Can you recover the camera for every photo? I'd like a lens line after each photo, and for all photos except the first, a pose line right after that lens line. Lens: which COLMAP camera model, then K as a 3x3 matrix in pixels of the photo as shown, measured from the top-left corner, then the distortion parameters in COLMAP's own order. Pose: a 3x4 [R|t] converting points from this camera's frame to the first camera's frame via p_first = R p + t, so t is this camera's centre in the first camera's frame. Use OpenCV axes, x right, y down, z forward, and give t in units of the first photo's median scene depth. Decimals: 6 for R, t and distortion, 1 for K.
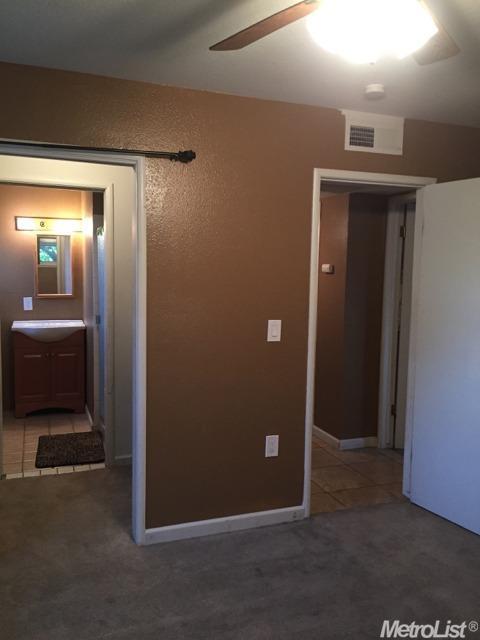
lens RADIAL K [[548.8, 0, 240.4], [0, 548.8, 320.4], [0, 0, 1]] dist [0.071359, -0.059528]
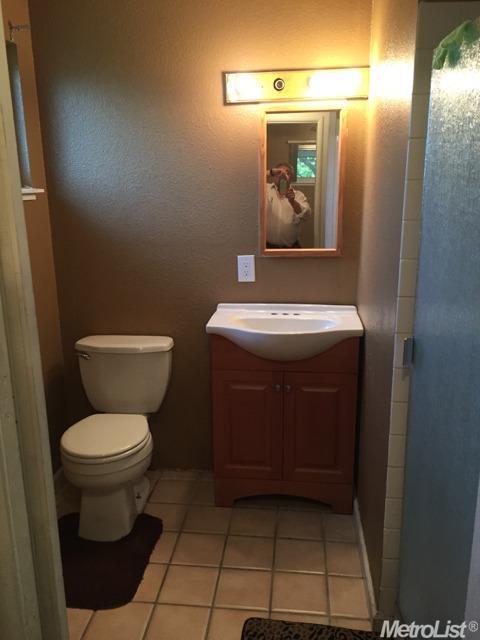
lens RADIAL K [[548.8, 0, 239.6], [0, 548.8, 321.0], [0, 0, 1]] dist [0.071359, -0.059528]
pose [[0.894635, 0.087536, -0.438140, -0.178987], [-0.020744, 0.987701, 0.154975, -0.058745], [0.446316, -0.129557, 0.885447, 0.577190]]
